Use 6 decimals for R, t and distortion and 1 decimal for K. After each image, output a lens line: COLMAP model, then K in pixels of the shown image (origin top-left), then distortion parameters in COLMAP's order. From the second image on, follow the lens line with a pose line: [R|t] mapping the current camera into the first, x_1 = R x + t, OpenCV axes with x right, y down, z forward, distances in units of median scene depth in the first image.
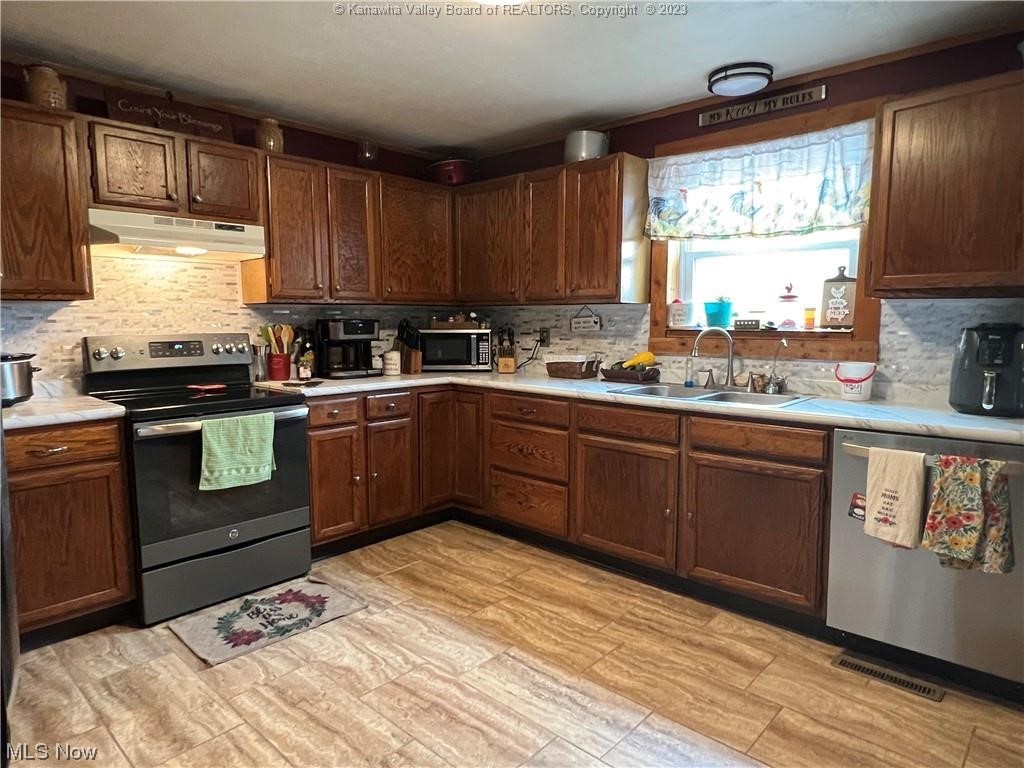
lens RADIAL K [[626.1, 0, 511.8], [0, 626.1, 385.4], [0, 0, 1]] dist [0.002556, -0.002818]
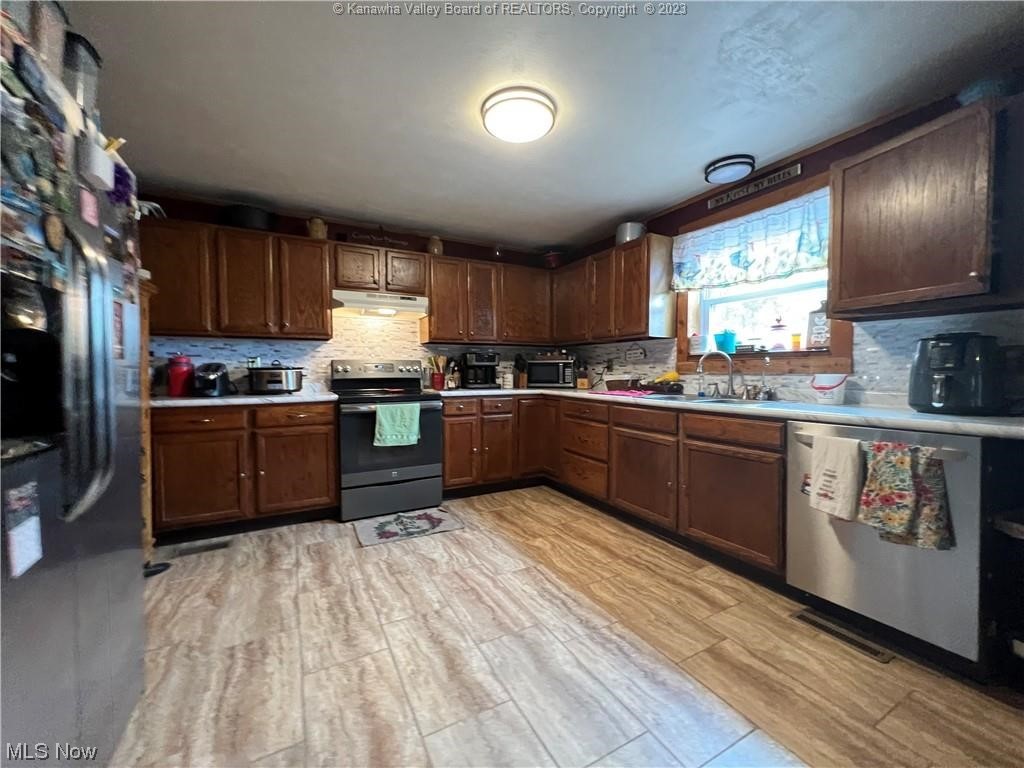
lens RADIAL K [[407.7, 0, 512.9], [0, 407.7, 382.4], [0, 0, 1]] dist [-0.000283, -0.000014]
pose [[0.947723, 0.009117, -0.318964, 0.213079], [-0.033532, 0.996903, -0.071138, 0.058114], [0.317327, 0.078115, 0.945093, 0.042501]]
